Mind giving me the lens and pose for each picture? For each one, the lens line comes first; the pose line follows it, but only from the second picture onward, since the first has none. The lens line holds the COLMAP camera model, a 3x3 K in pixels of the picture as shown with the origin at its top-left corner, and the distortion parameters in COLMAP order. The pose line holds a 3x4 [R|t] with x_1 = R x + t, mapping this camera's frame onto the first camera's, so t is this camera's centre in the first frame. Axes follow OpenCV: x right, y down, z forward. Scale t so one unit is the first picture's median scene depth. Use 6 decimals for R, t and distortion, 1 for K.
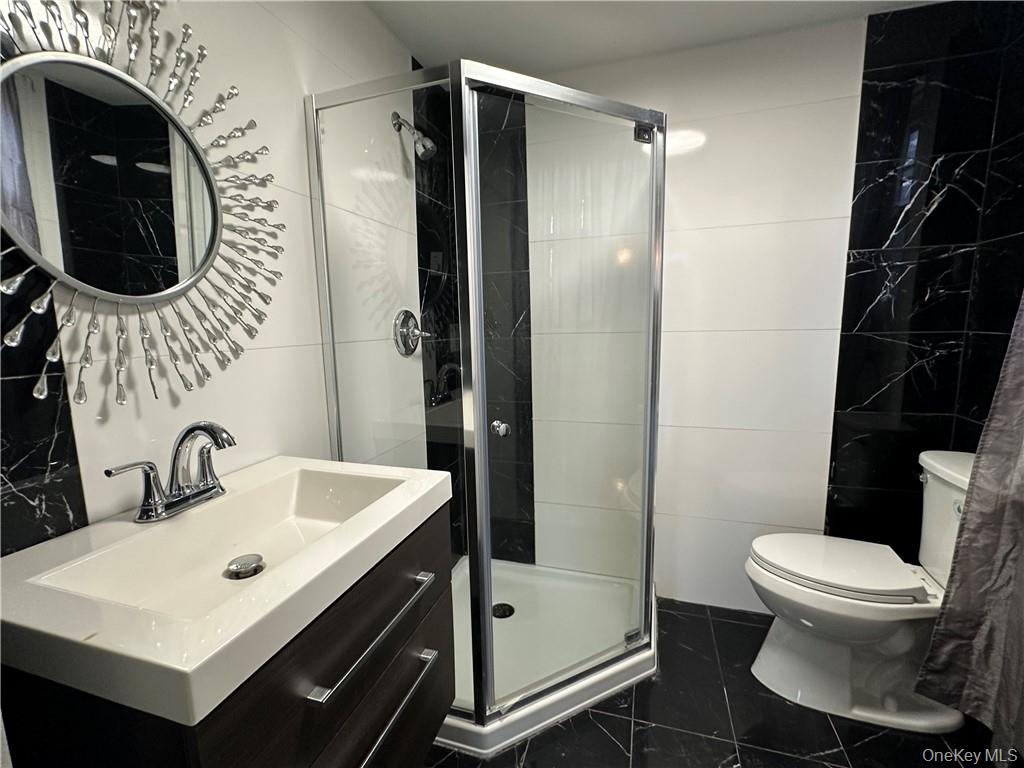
lens RADIAL K [[454.2, 0, 508.8], [0, 454.2, 384.8], [0, 0, 1]] dist [-0.003486, 0.000968]
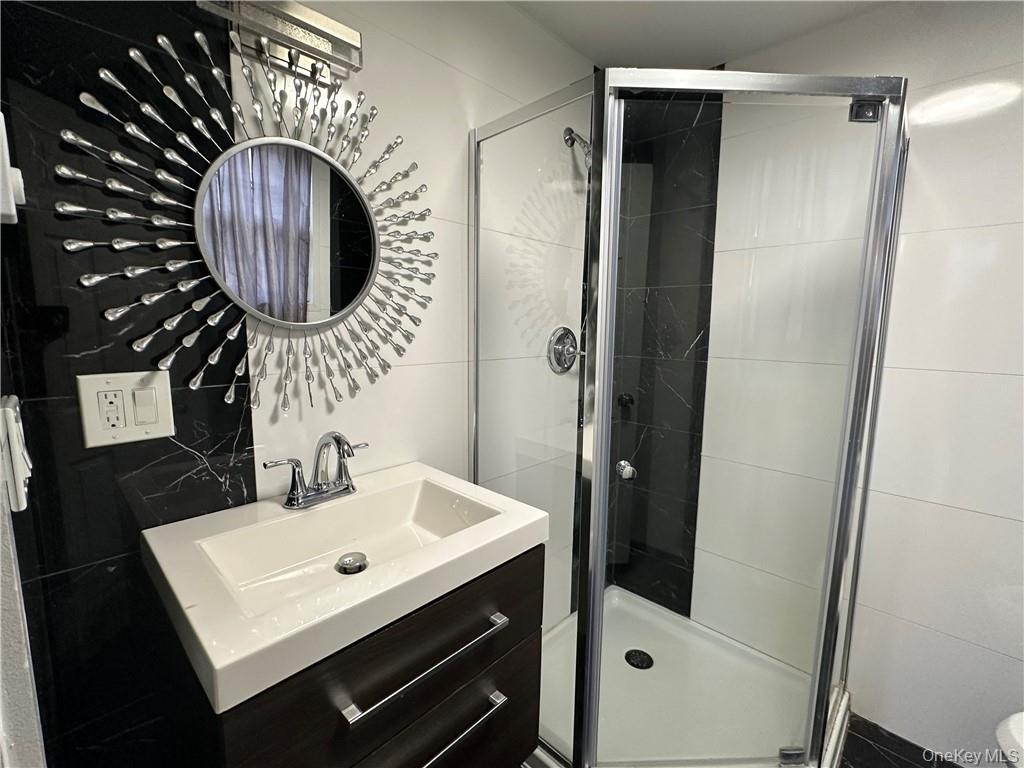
lens RADIAL K [[454.2, 0, 511.0], [0, 454.2, 383.0], [0, 0, 1]] dist [-0.003486, 0.000968]
pose [[0.896055, 0.091884, -0.434331, 0.183987], [-0.092793, 0.995501, 0.019162, -0.086541], [0.434138, 0.023132, 0.900549, 0.108463]]
